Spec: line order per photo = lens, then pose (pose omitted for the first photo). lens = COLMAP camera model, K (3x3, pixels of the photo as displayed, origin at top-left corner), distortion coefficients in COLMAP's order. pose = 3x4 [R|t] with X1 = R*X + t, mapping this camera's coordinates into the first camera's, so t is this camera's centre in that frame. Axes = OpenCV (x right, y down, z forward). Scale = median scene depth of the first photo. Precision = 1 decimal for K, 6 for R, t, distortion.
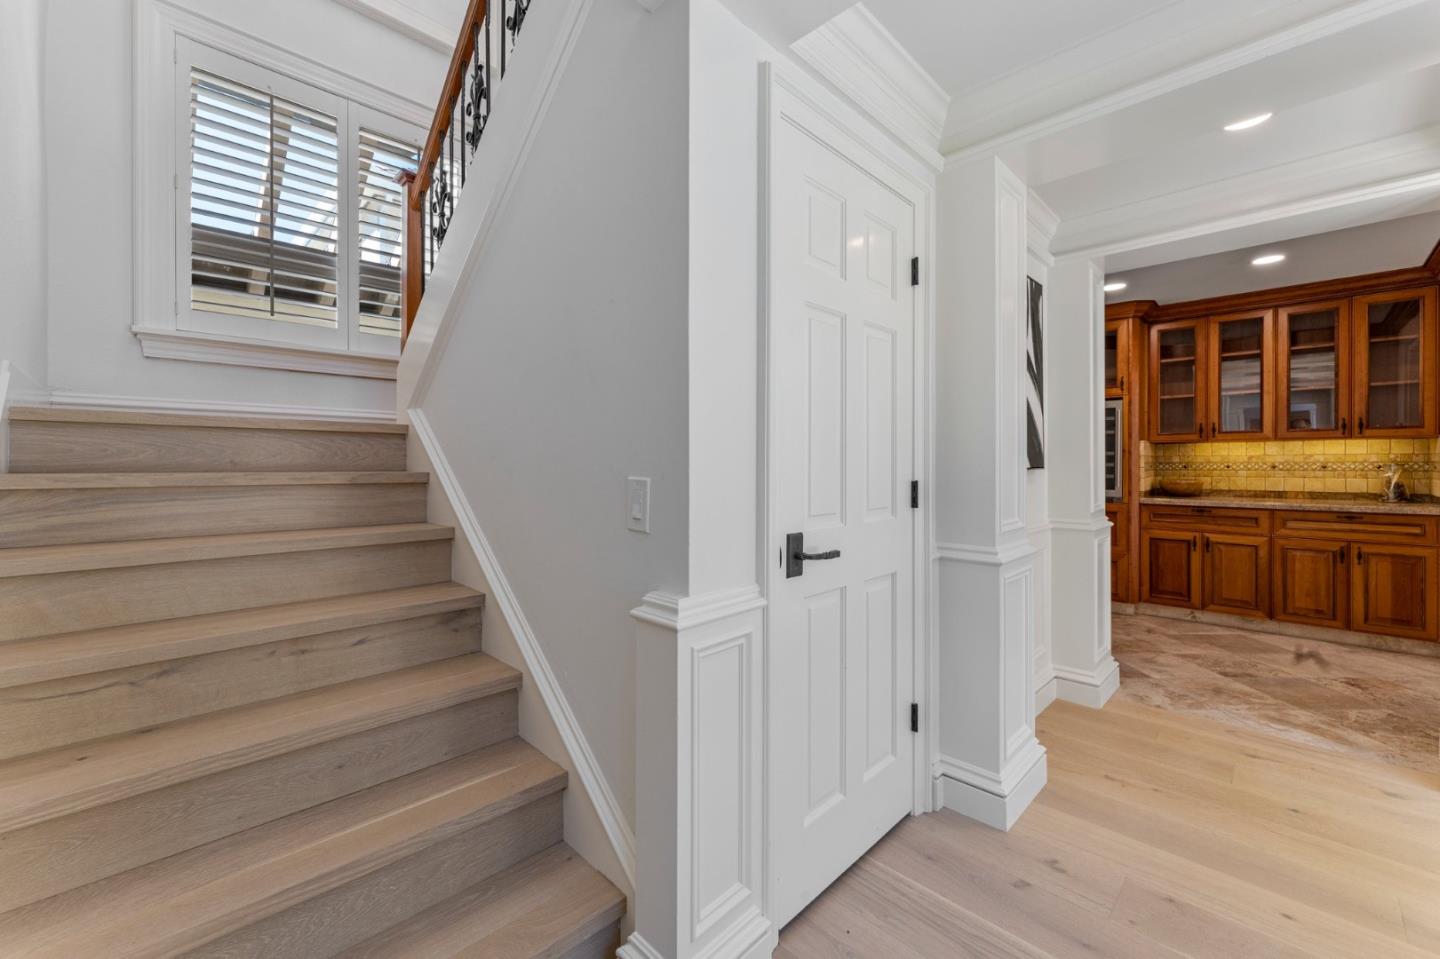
lens RADIAL K [[581.4, 0, 716.8], [0, 581.4, 463.2], [0, 0, 1]] dist [0.001778, 0.000881]
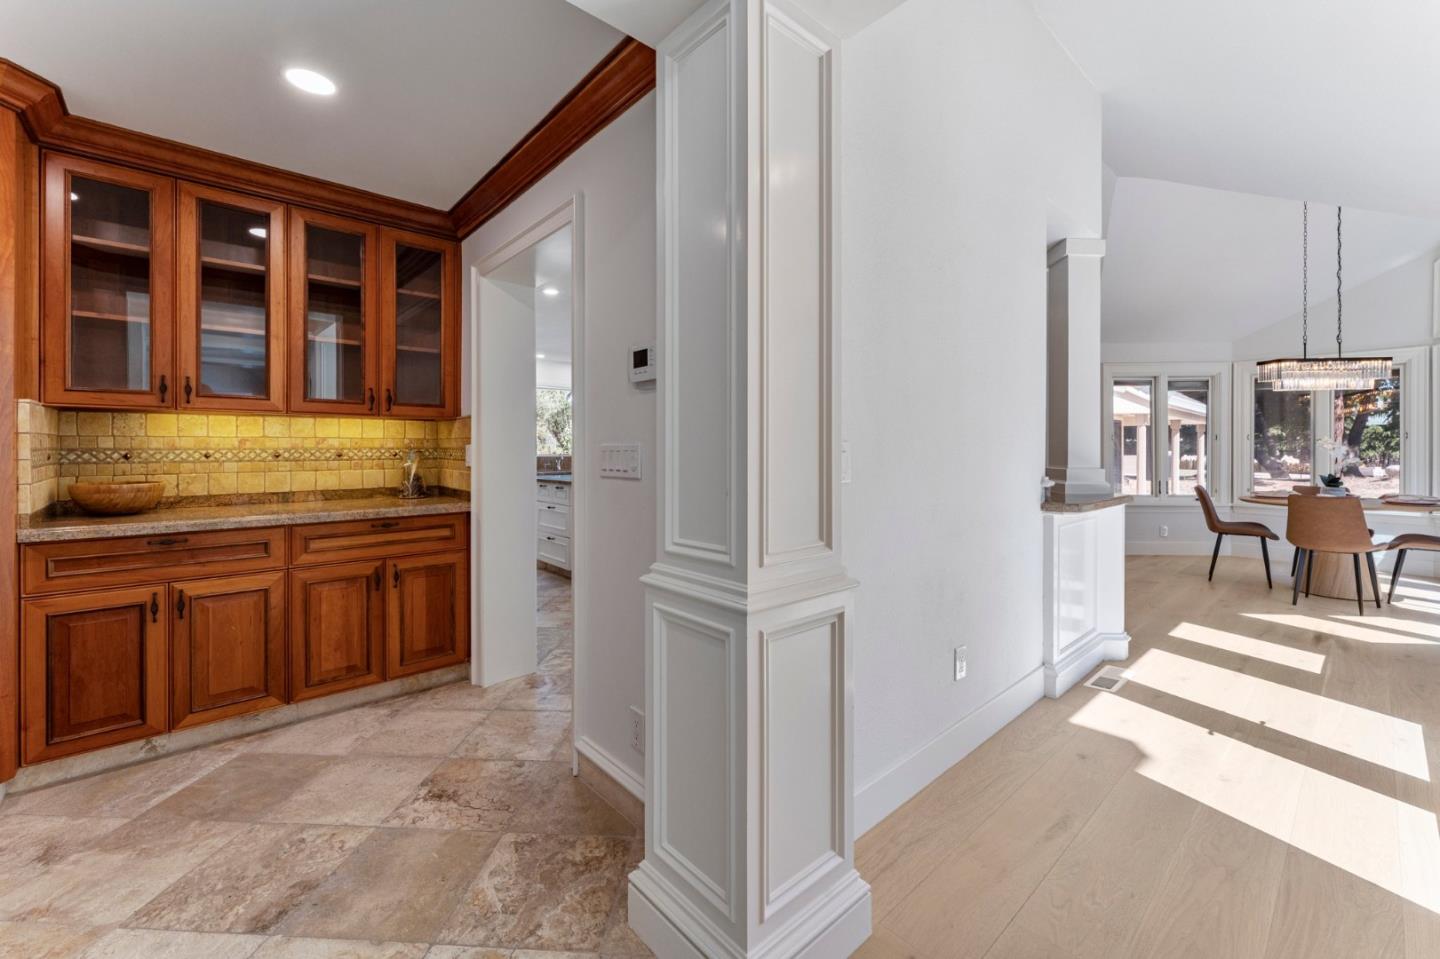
lens RADIAL K [[578.5, 0, 717.6], [0, 578.5, 450.6], [0, 0, 1]] dist [-0.000868, 0.000301]
pose [[0.061578, -0.002666, 0.998099, 0.357888], [-0.000078, 0.999996, 0.002676, -0.001116], [-0.998102, -0.000243, 0.061578, 0.493067]]
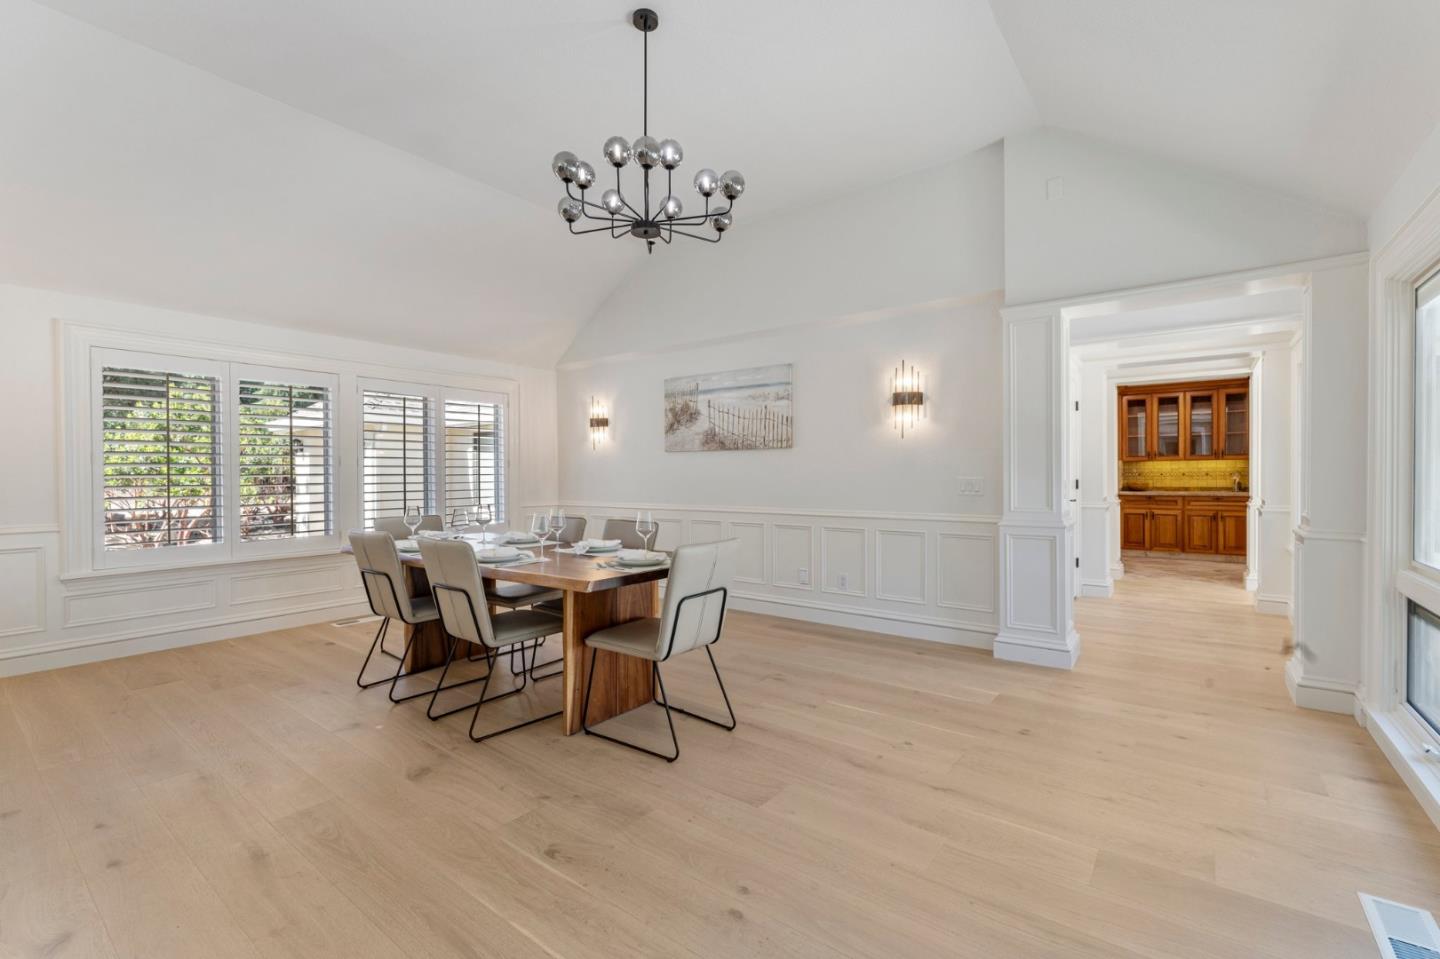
lens RADIAL K [[614.3, 0, 720.0], [0, 614.3, 479.5], [0, 0, 1]] dist [-0.003503, -0.000403]
pose [[0.992161, -0.009867, 0.124579, -0.823661], [0.008806, 0.999920, 0.009061, -0.008385], [-0.124659, -0.007893, 0.992168, -0.824365]]
